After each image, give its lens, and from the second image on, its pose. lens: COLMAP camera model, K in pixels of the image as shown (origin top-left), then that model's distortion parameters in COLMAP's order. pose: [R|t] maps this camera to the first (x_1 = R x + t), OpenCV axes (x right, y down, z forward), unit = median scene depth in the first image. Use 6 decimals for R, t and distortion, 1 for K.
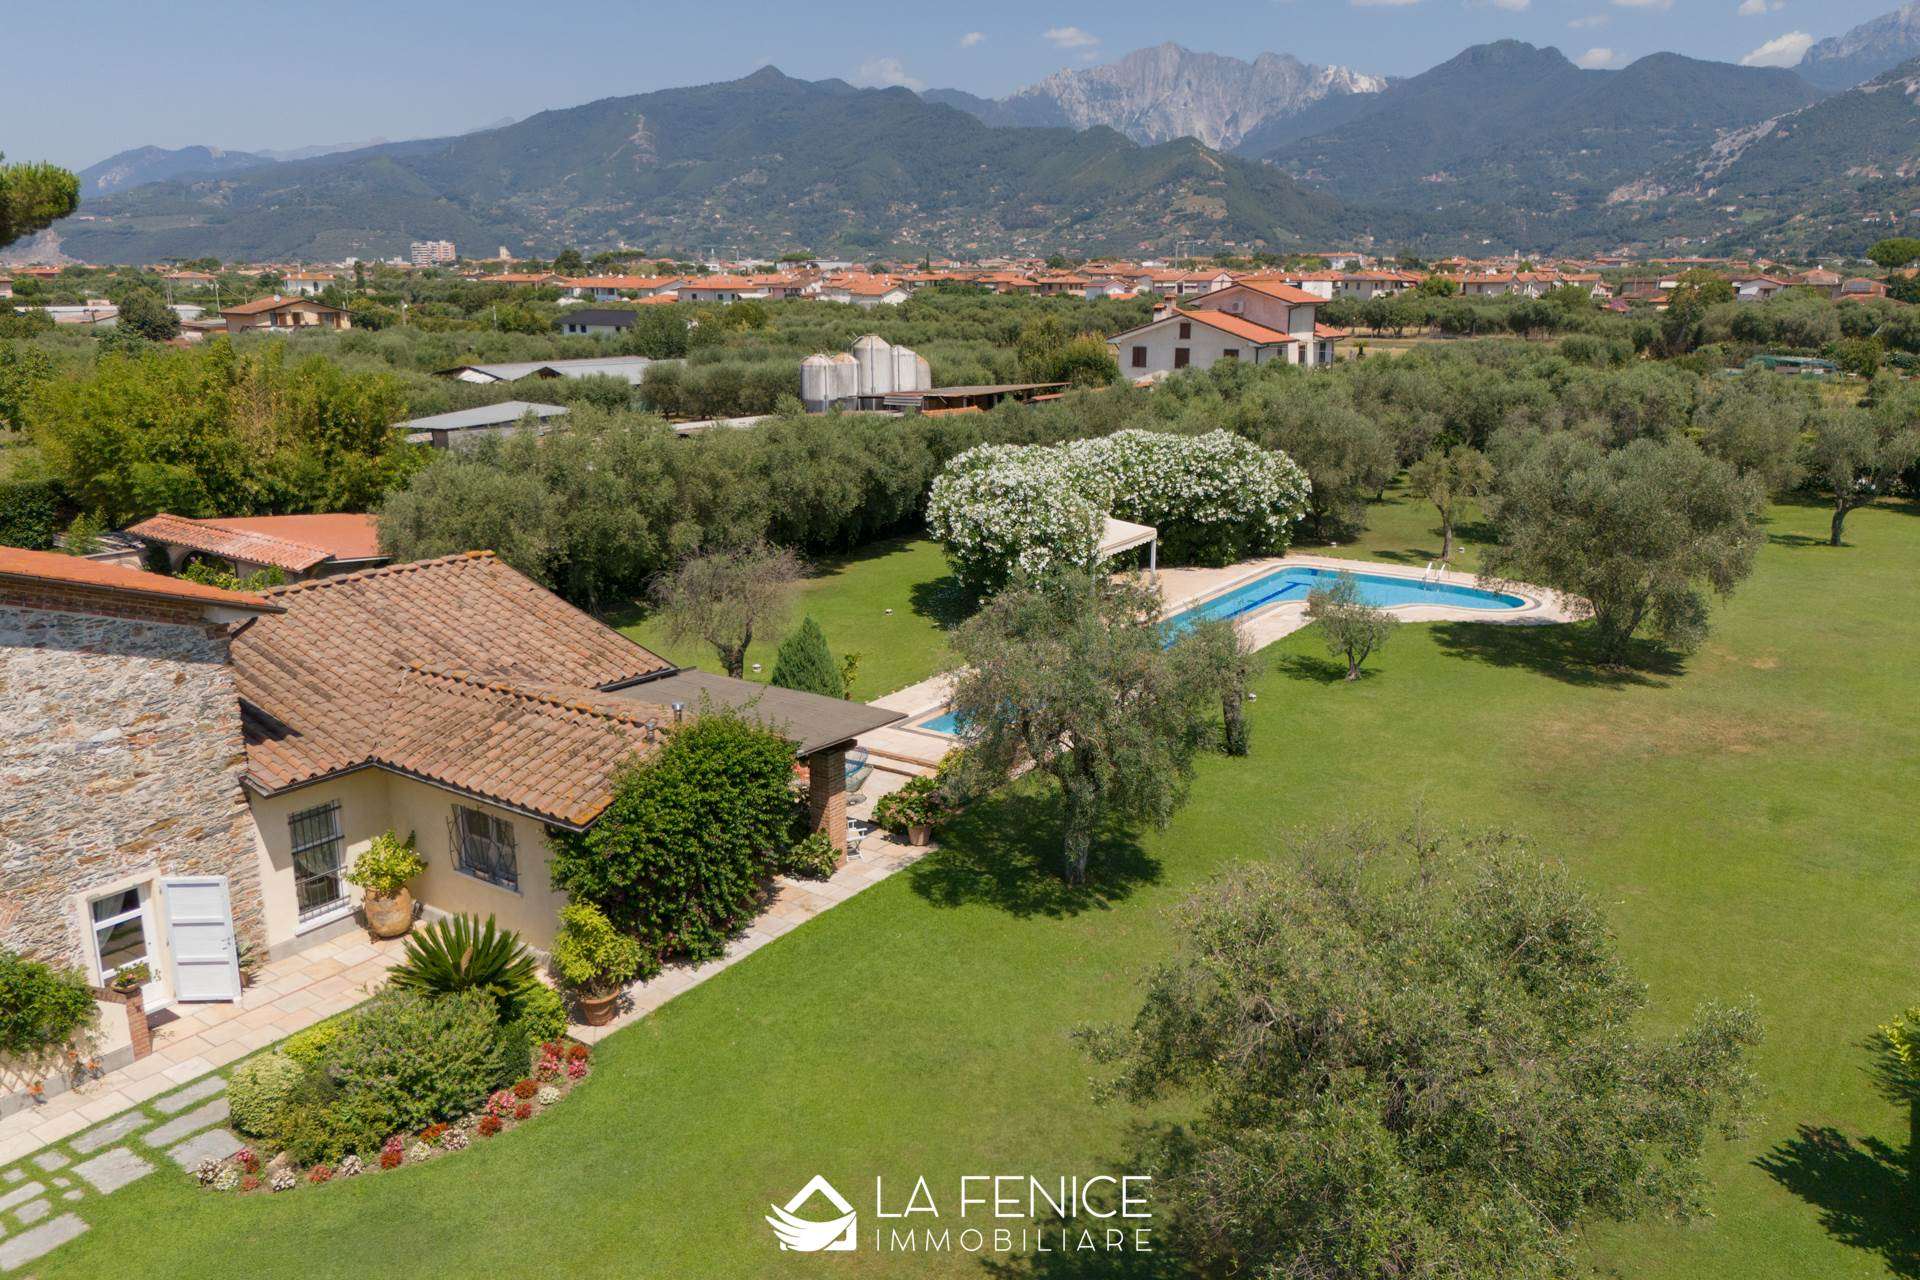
lens RADIAL K [[1422.5, 0, 965.8], [0, 1422.5, 615.6], [0, 0, 1]] dist [0.060947, -0.054965]
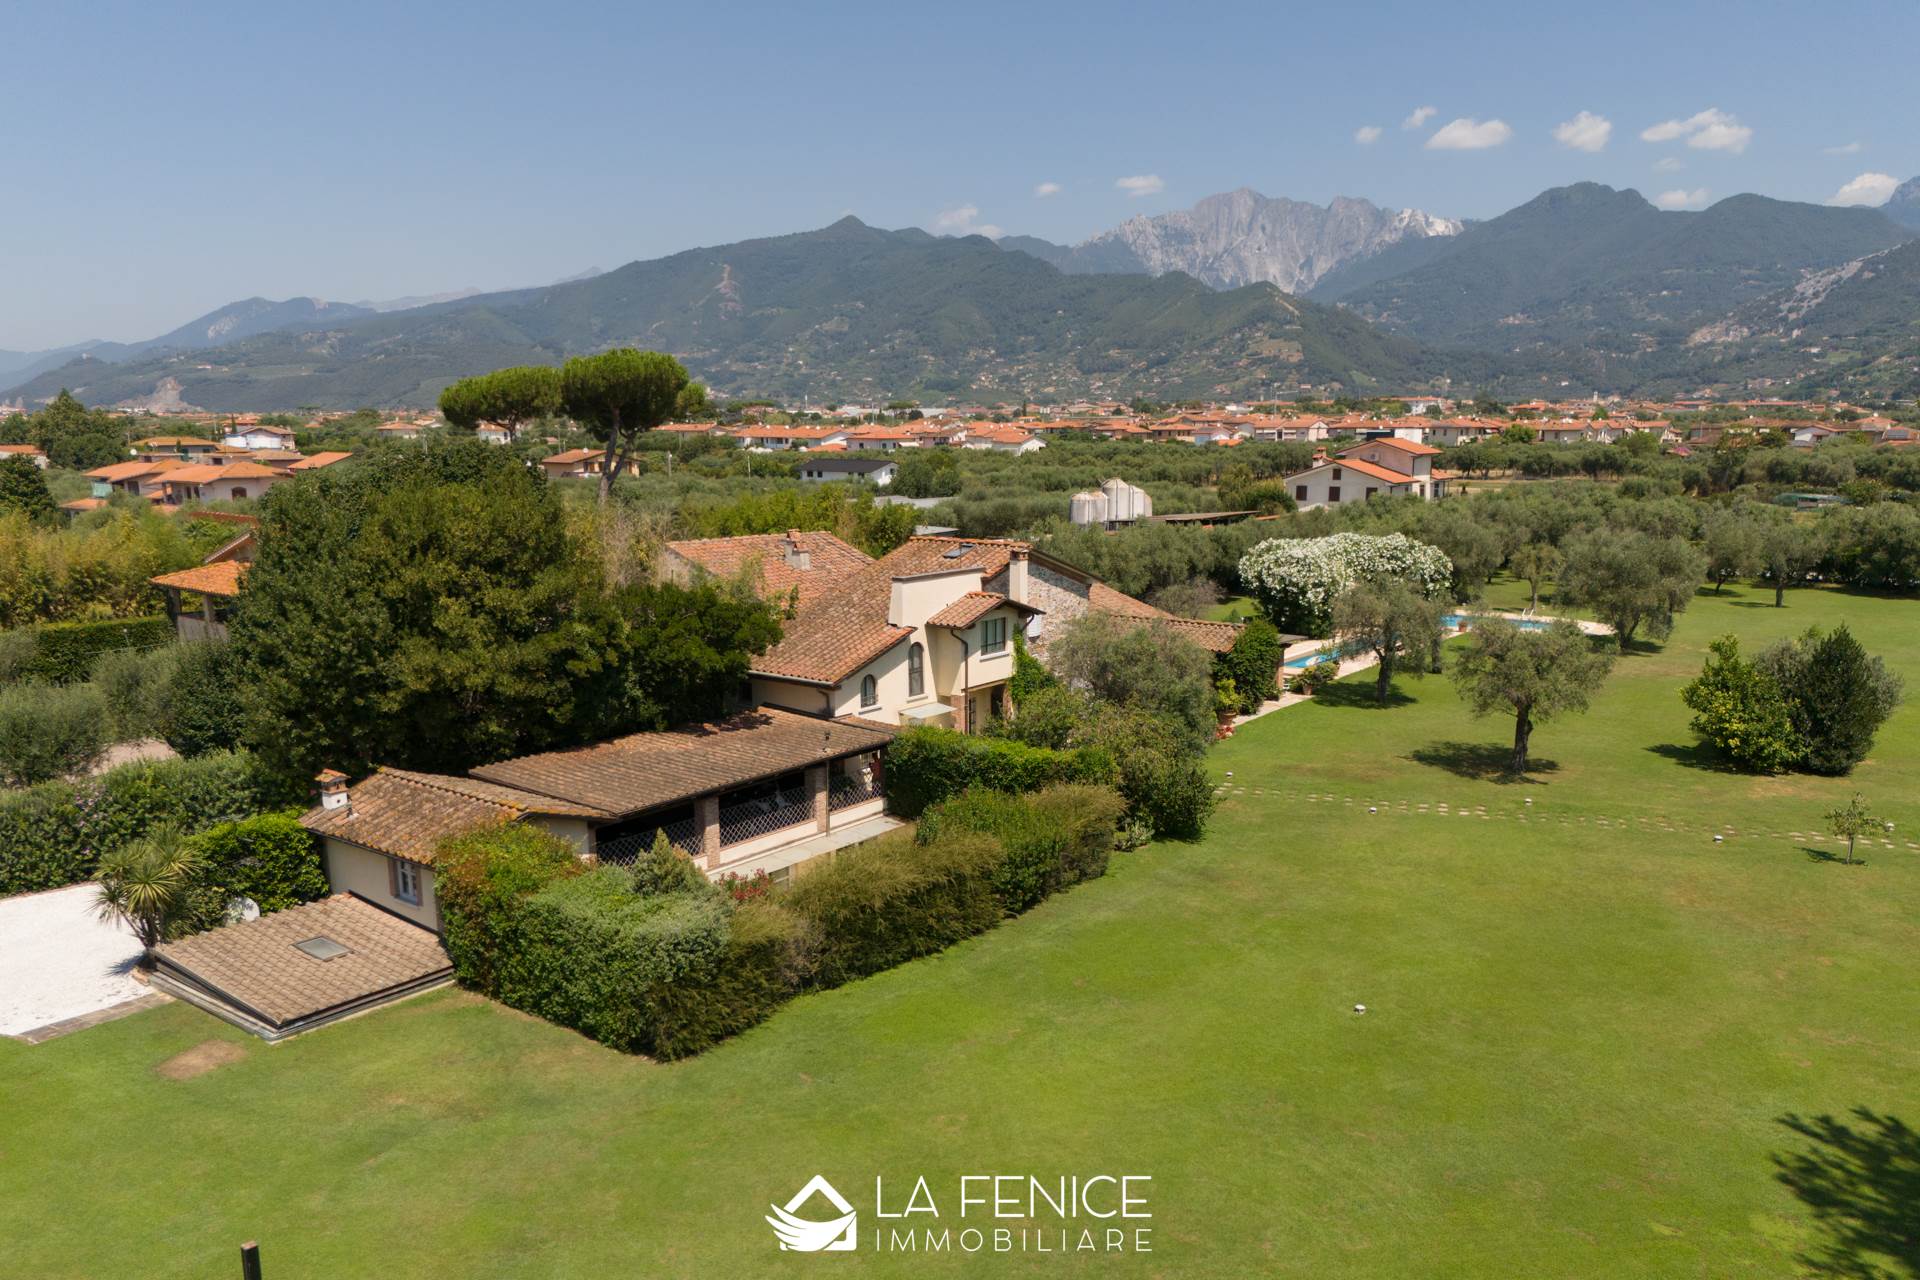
lens RADIAL K [[1420.0, 0, 966.9], [0, 1420.0, 716.1], [0, 0, 1]] dist [0.069085, -0.070328]
pose [[0.998841, 0.006894, -0.047643, -0.183997], [-0.008209, 0.999589, -0.027463, 0.100824], [0.047435, 0.027823, 0.998487, -0.524556]]
